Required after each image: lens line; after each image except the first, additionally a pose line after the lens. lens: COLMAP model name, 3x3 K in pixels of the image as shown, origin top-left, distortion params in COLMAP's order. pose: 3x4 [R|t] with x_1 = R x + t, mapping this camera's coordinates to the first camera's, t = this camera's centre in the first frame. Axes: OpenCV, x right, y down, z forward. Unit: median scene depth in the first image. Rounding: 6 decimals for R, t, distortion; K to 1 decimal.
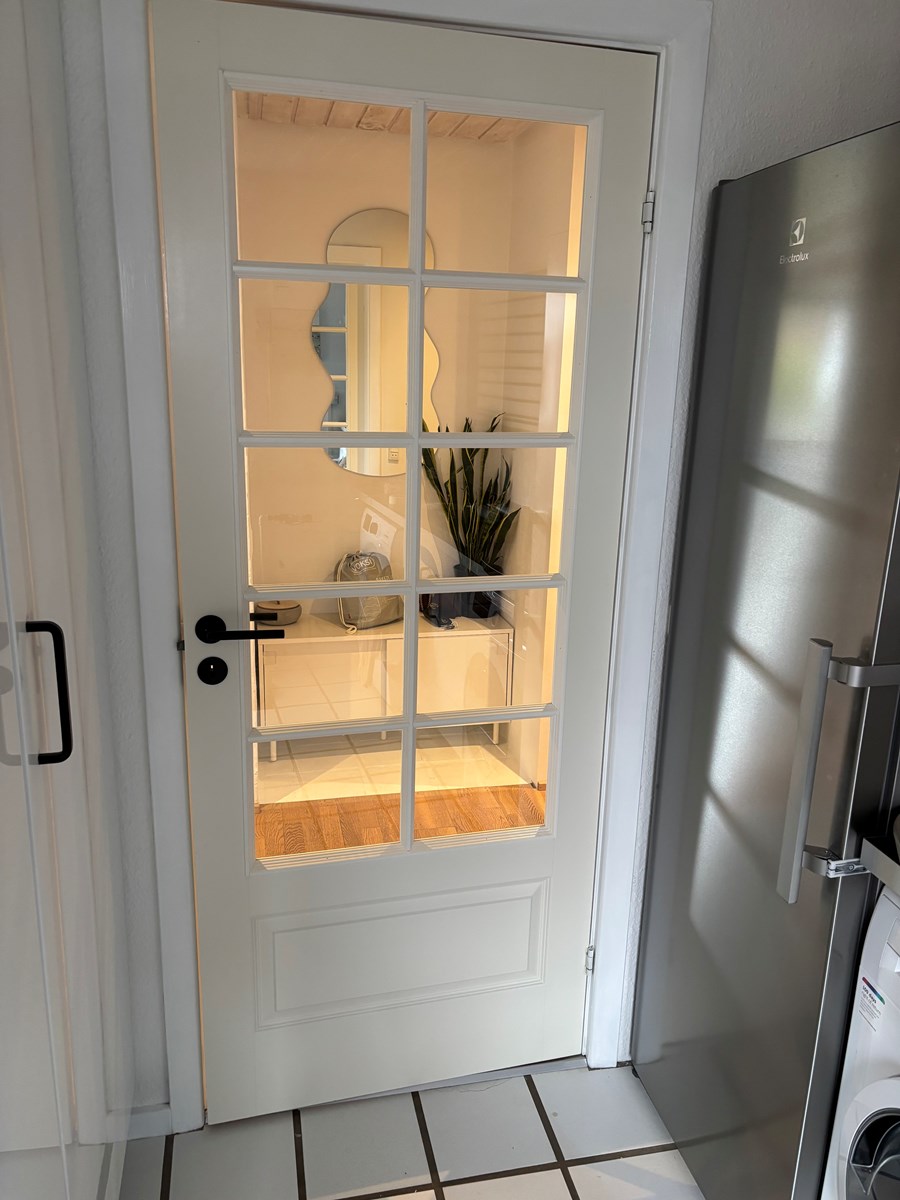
lens RADIAL K [[961.6, 0, 450.0], [0, 961.6, 600.0], [0, 0, 1]] dist [-0.001193, -0.003416]
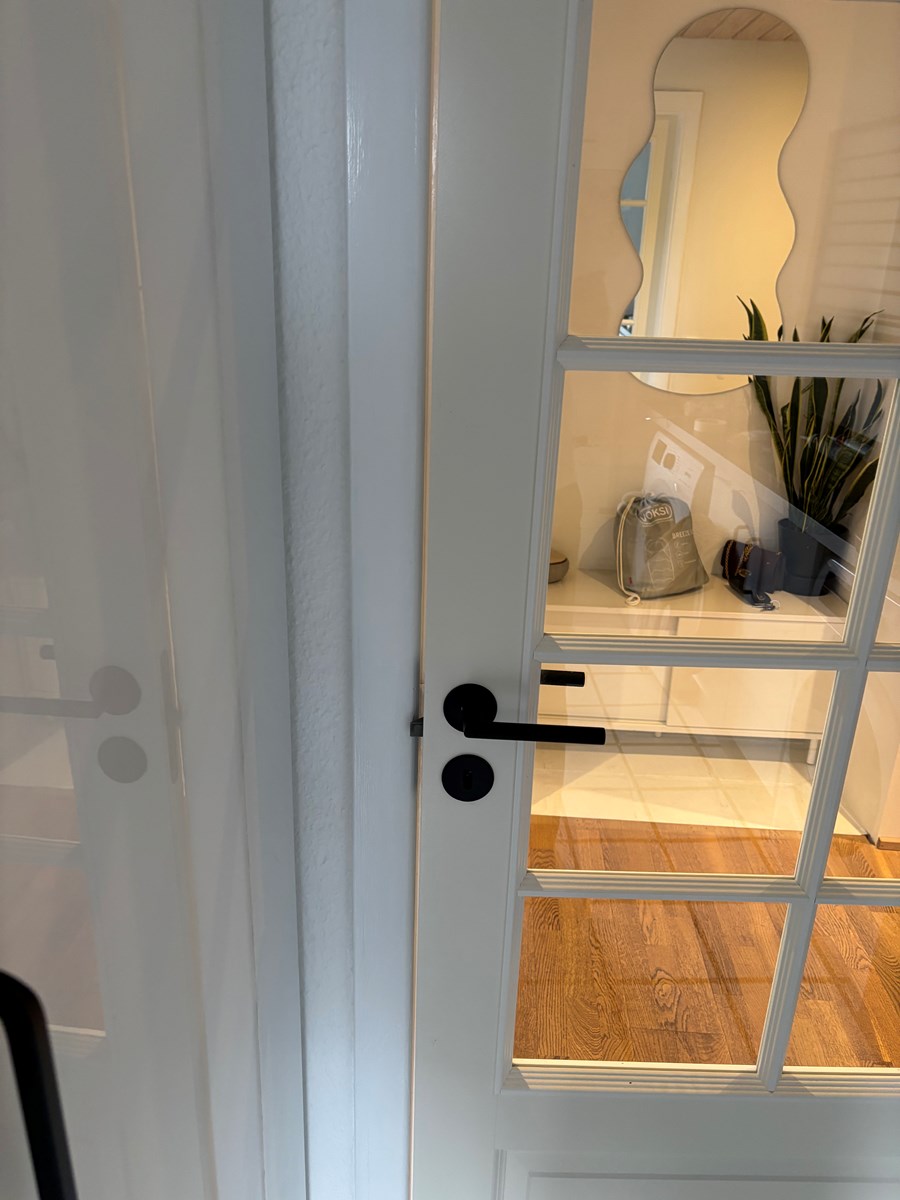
lens RADIAL K [[923.5, 0, 450.0], [0, 923.5, 600.0], [0, 0, 1]] dist [-0.000166, -0.093722]
pose [[0.970048, 0.092707, -0.224525, -0.078371], [-0.065263, 0.989789, 0.126723, -0.050735], [0.233980, -0.108274, 0.966194, 0.261788]]
